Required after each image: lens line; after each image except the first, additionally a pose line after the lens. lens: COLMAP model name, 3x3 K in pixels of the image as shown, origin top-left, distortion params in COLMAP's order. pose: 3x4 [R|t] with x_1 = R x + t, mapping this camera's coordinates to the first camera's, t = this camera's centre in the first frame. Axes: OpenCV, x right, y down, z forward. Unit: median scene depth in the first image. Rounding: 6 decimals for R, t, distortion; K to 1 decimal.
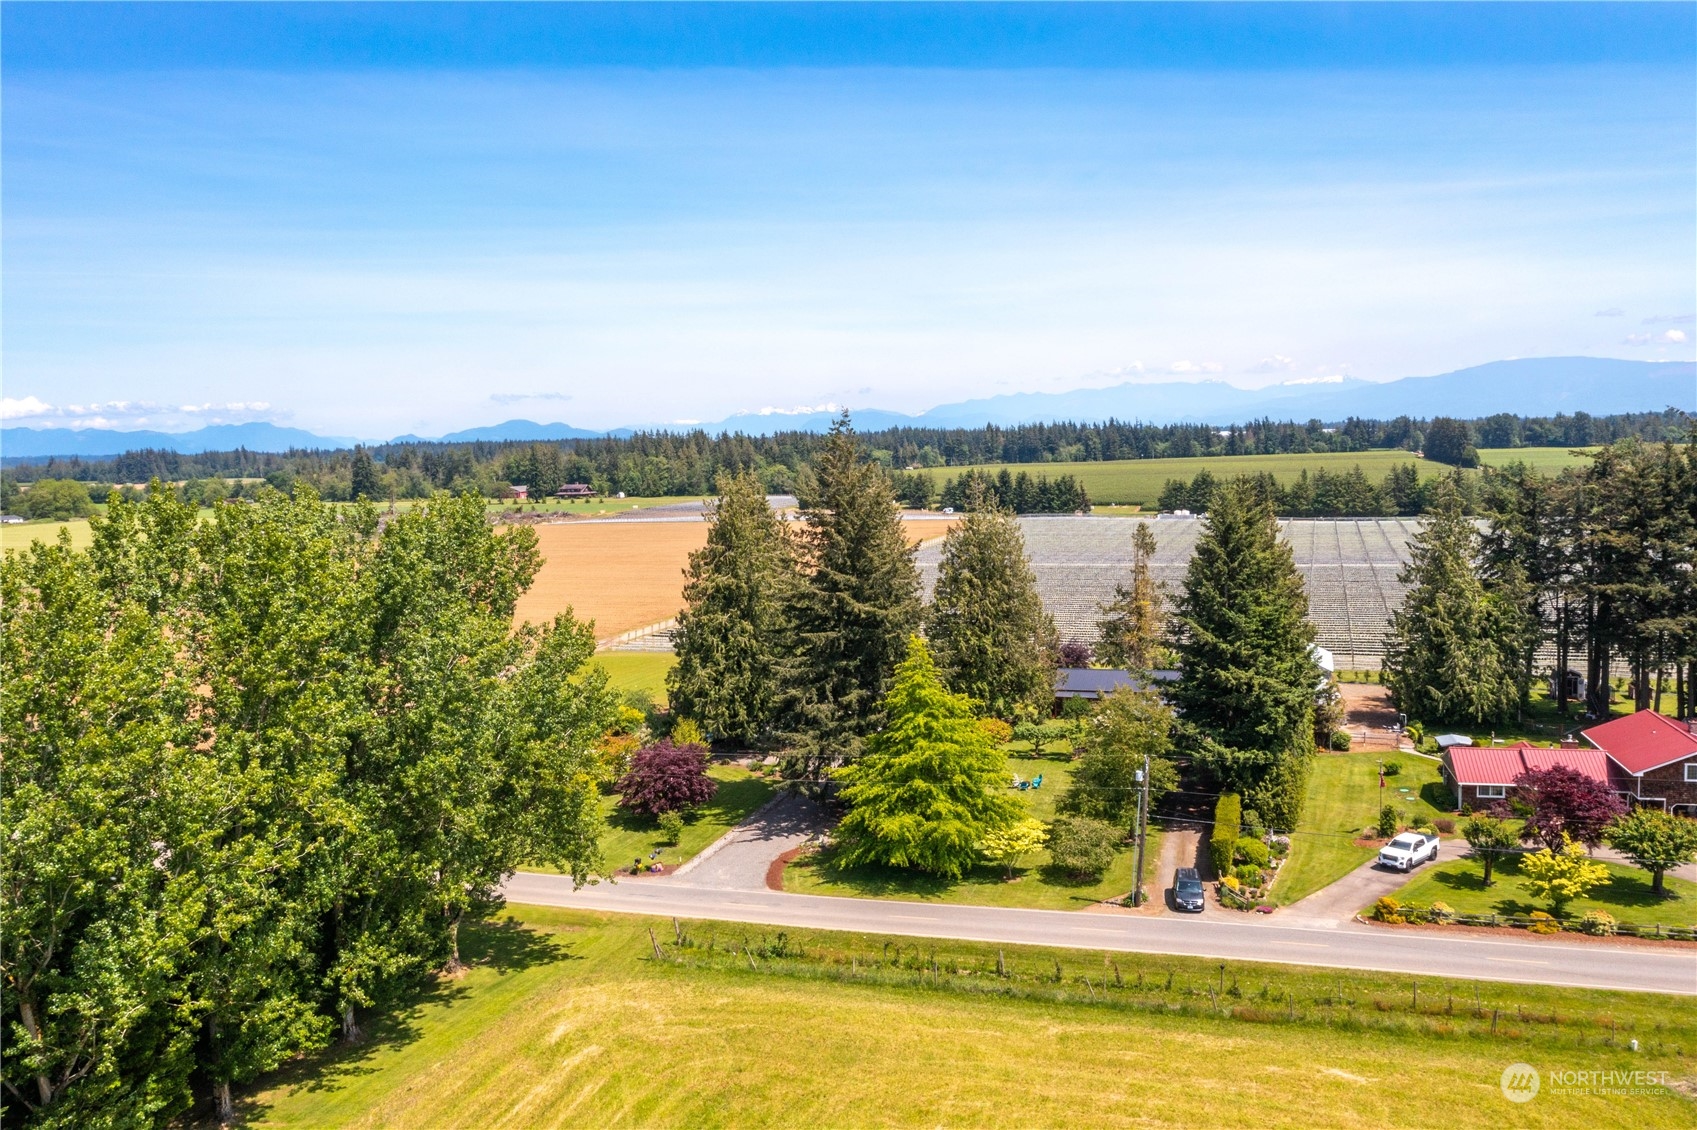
lens RADIAL K [[1330.9, 0, 848.5], [0, 1330.9, 565.0], [0, 0, 1]] dist [-0.018403, 0.012967]
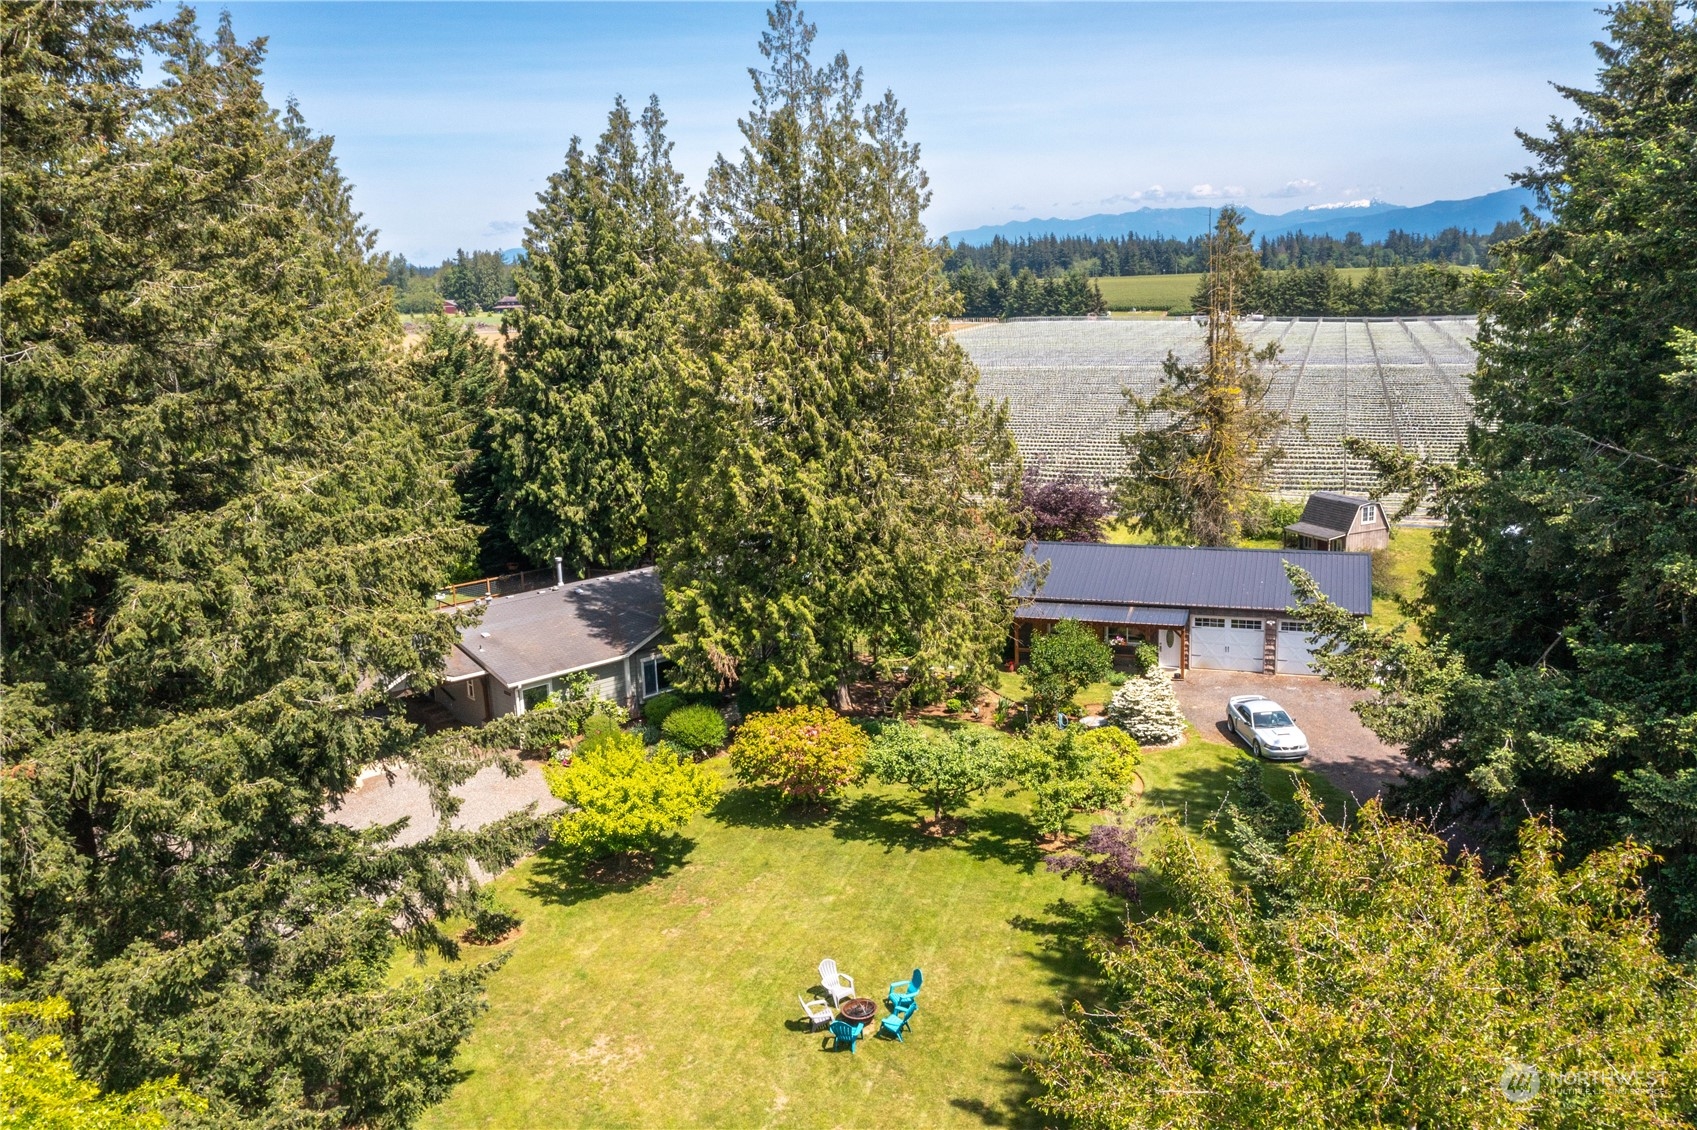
lens RADIAL K [[1351.8, 0, 848.5], [0, 1351.8, 565.0], [0, 0, 1]] dist [-0.012859, 0.001110]
pose [[0.999983, -0.000523, -0.005786, 0.095655], [0.001232, 0.992380, 0.123210, 0.030022], [0.005678, -0.123215, 0.992364, 0.534081]]
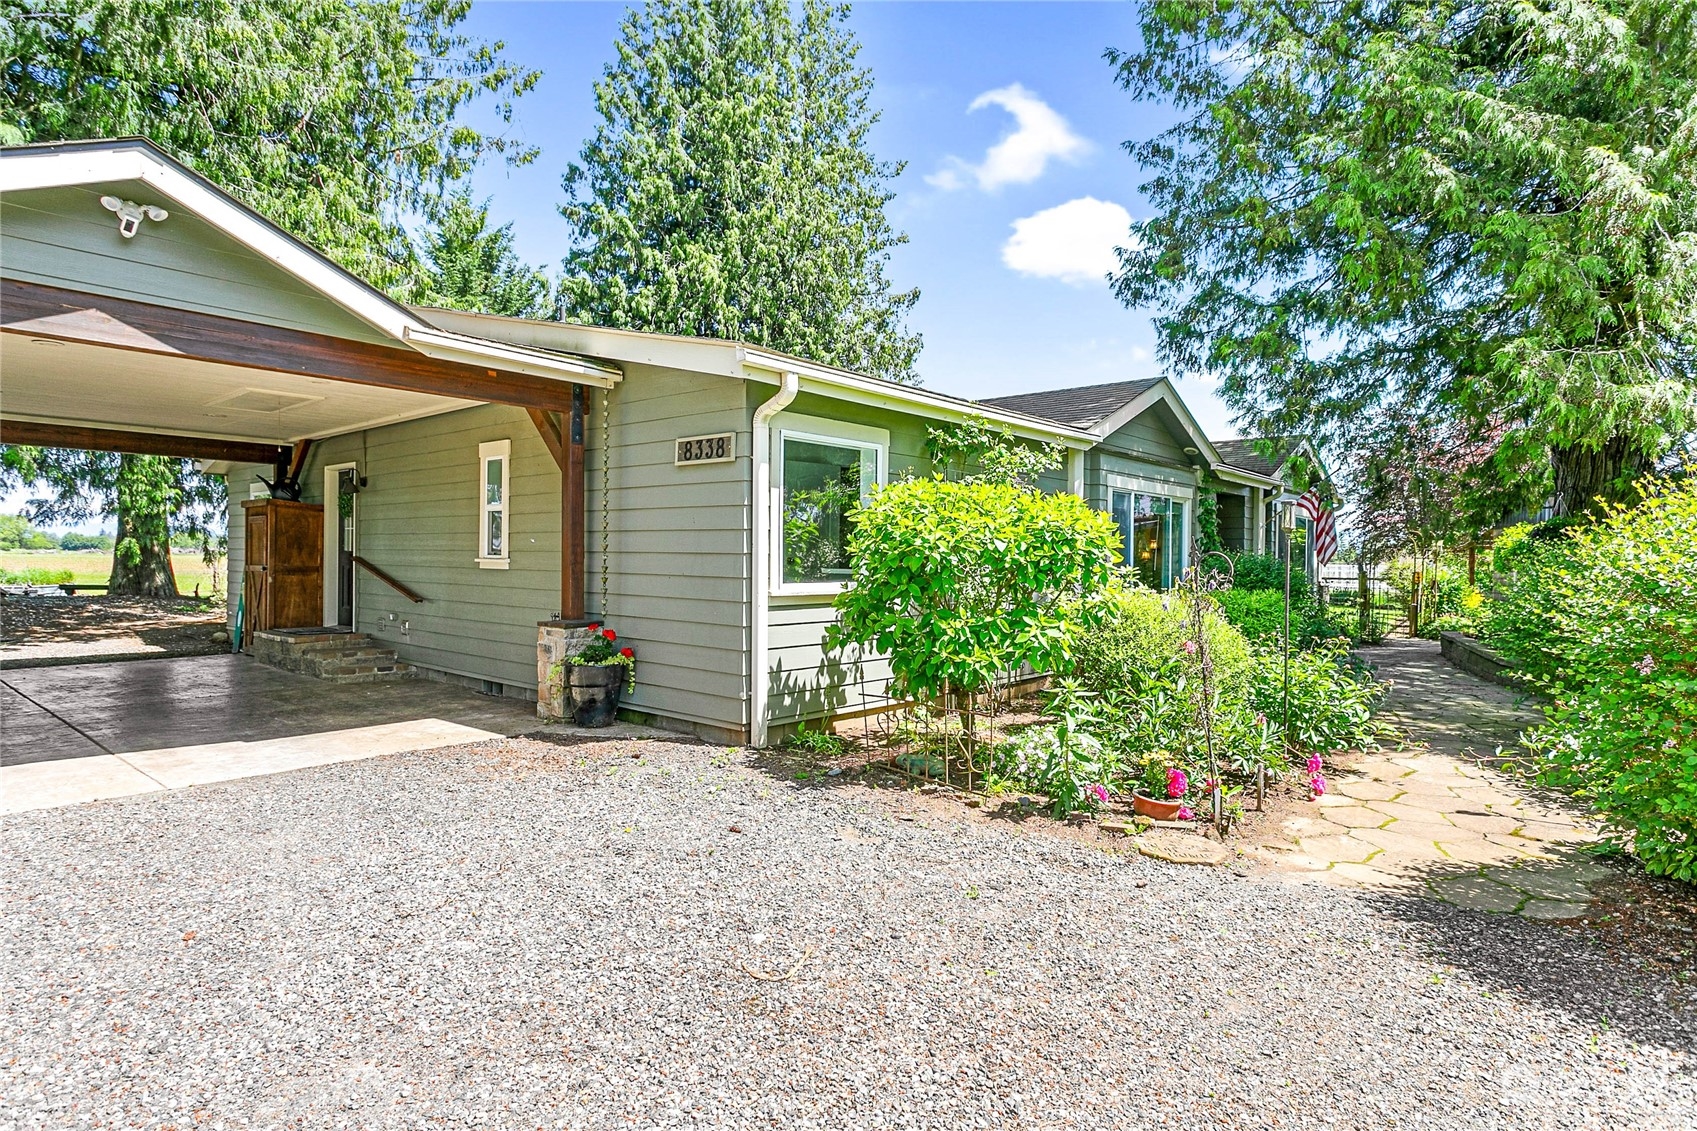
lens RADIAL K [[903.8, 0, 848.5], [0, 903.8, 565.5], [0, 0, 1]] dist [0.004290, 0.000652]
pose [[0.991442, 0.043900, 0.122947, 0.016818], [-0.033177, 0.995573, -0.087947, 0.104744], [-0.126264, 0.083115, 0.988509, 0.799344]]
